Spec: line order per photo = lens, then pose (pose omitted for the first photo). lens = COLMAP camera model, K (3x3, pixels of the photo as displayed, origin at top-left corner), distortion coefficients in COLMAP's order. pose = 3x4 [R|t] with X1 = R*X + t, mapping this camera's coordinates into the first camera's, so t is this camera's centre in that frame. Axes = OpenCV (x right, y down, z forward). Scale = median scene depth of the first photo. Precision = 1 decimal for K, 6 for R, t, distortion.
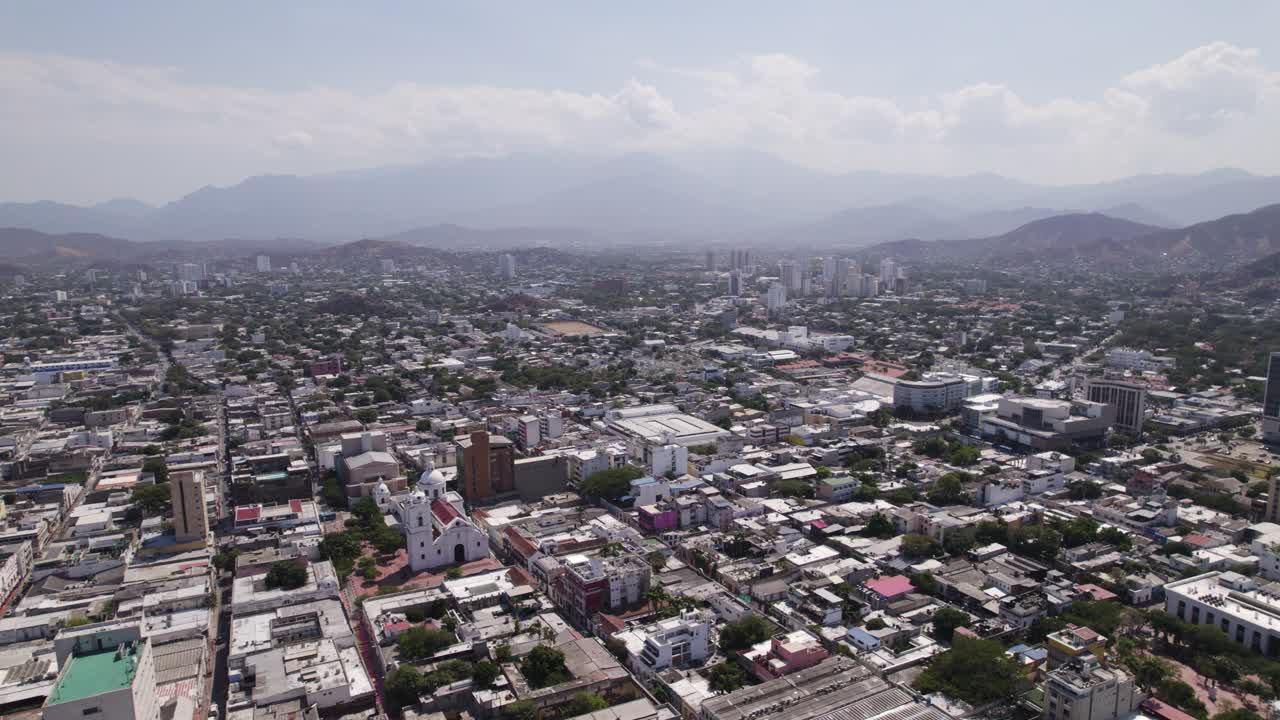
lens RADIAL K [[836.7, 0, 640.0], [0, 836.7, 360.0], [0, 0, 1]] dist [-0.076041, 0.070940]
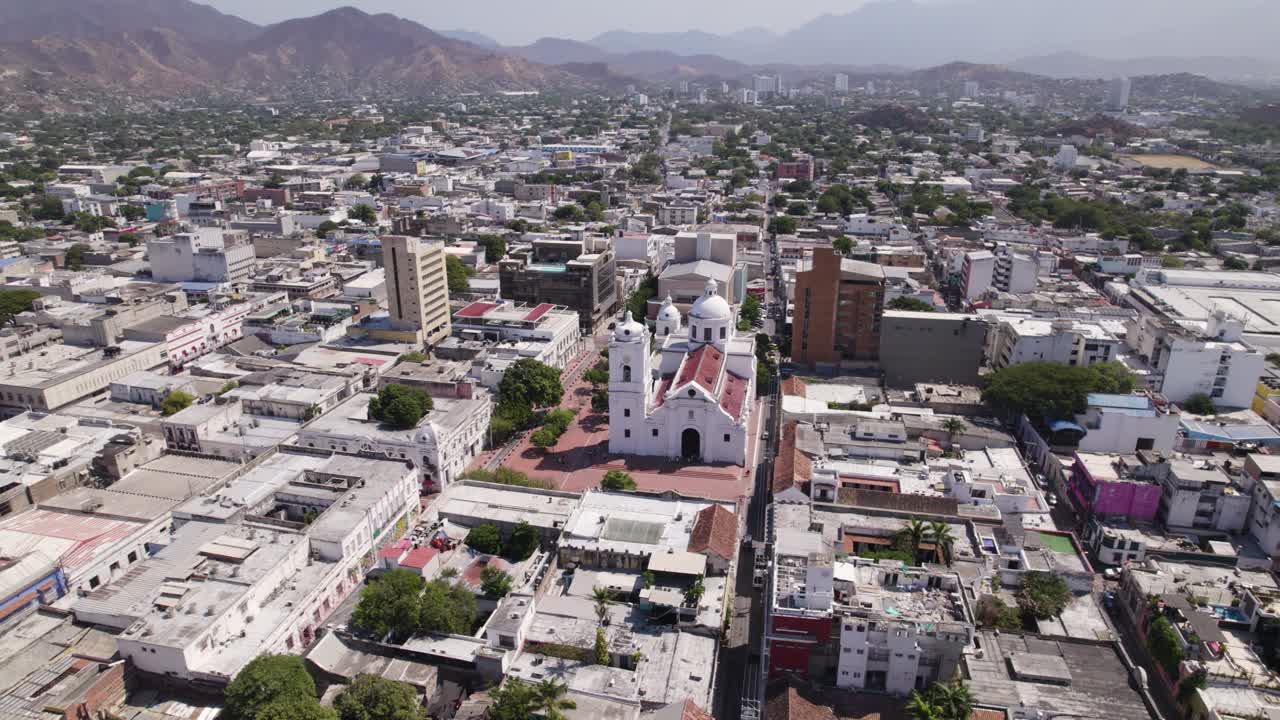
lens RADIAL K [[836.7, 0, 640.0], [0, 836.7, 360.0], [0, 0, 1]] dist [-0.076041, 0.070940]
pose [[0.767286, 0.221623, -0.601793, 0.075850], [-0.107225, 0.969513, 0.220333, 0.051360], [0.632278, -0.104531, 0.767658, 0.501388]]
